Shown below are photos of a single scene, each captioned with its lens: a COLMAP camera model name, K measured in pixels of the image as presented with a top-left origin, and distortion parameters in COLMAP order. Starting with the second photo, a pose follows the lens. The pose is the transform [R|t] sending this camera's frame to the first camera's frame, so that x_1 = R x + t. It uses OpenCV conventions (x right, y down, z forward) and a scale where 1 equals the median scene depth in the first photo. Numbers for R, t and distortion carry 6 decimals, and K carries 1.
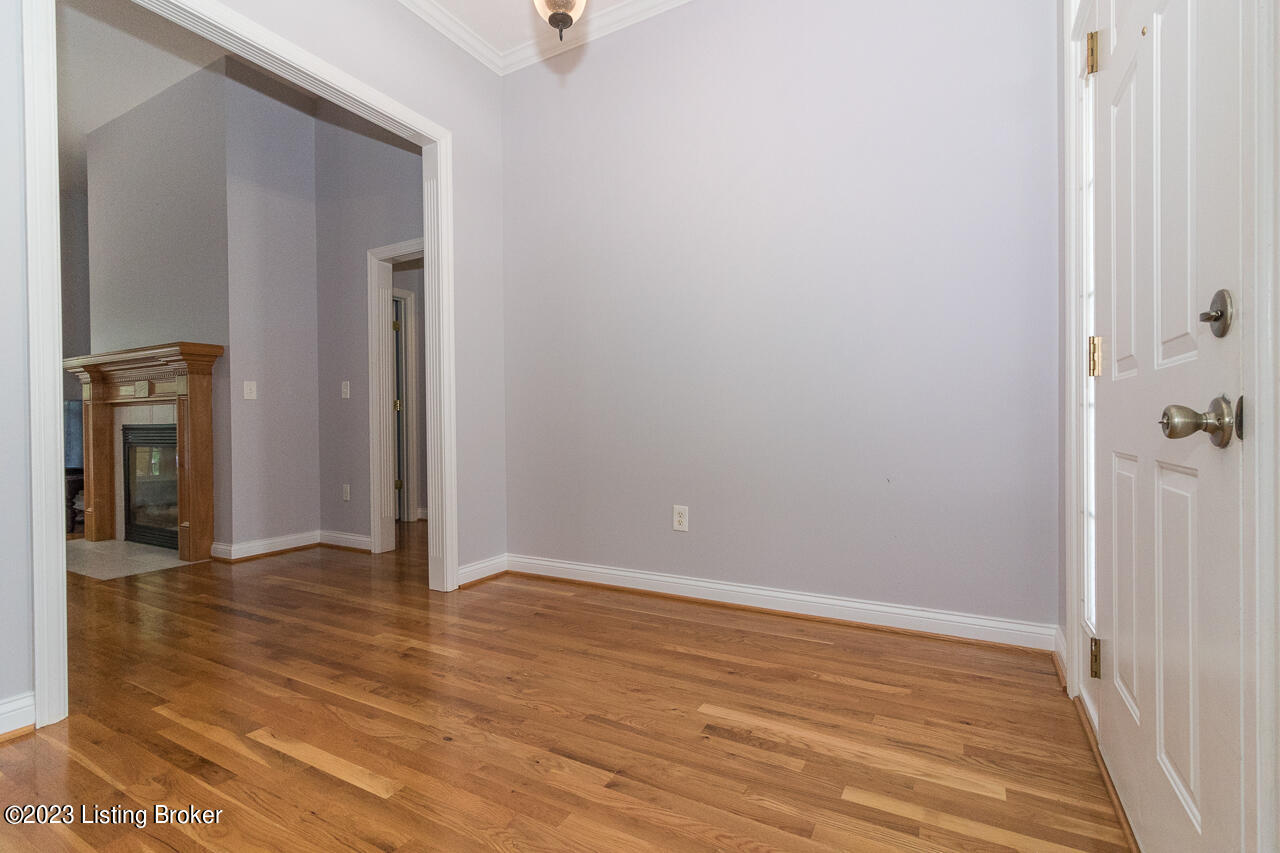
lens RADIAL K [[584.9, 0, 648.1], [0, 584.9, 428.8], [0, 0, 1]] dist [0.004399, 0.000119]
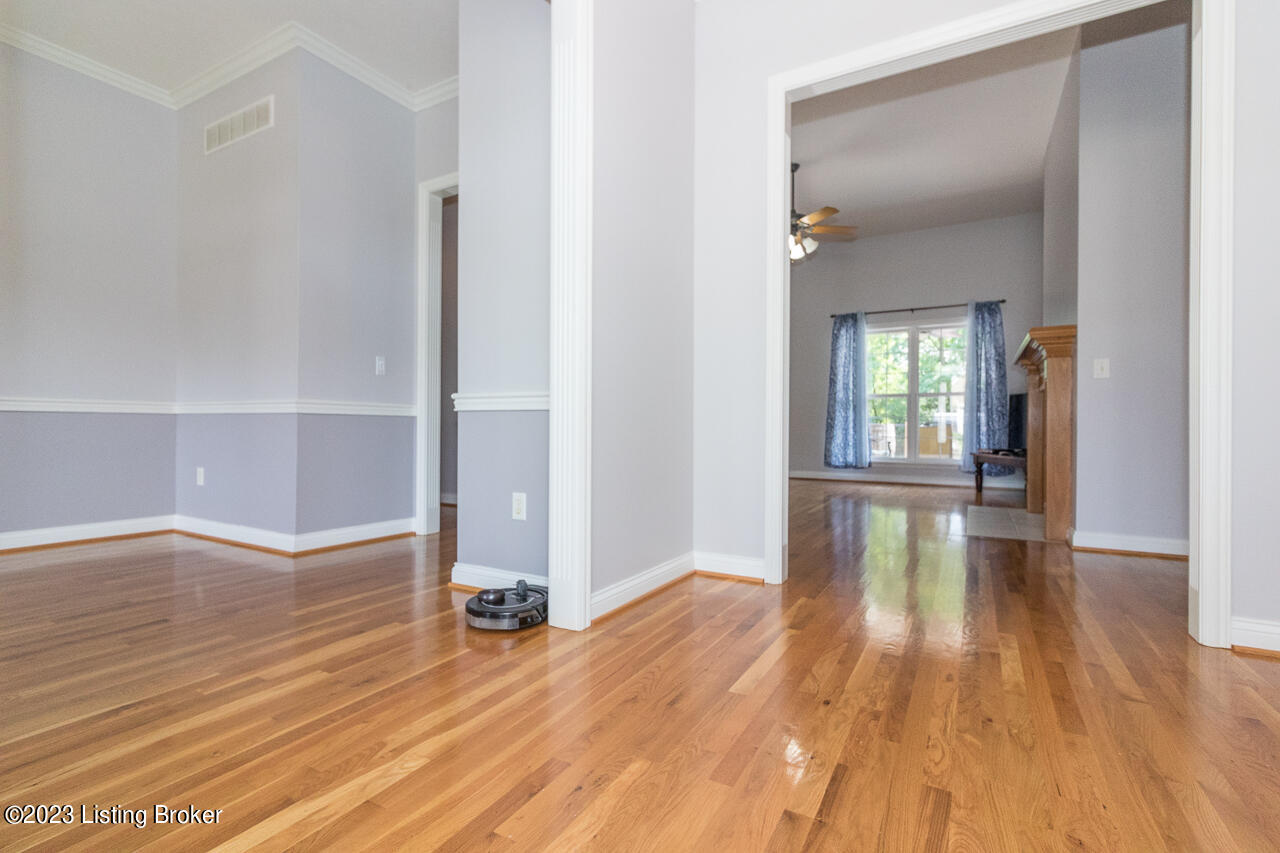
lens RADIAL K [[584.9, 0, 643.0], [0, 584.9, 424.2], [0, 0, 1]] dist [0.004399, 0.000119]
pose [[-0.014194, 0.004489, -0.999889, 0.544731], [-0.015444, 0.999870, 0.004708, 0.052359], [0.999780, 0.015509, -0.014123, 0.589500]]
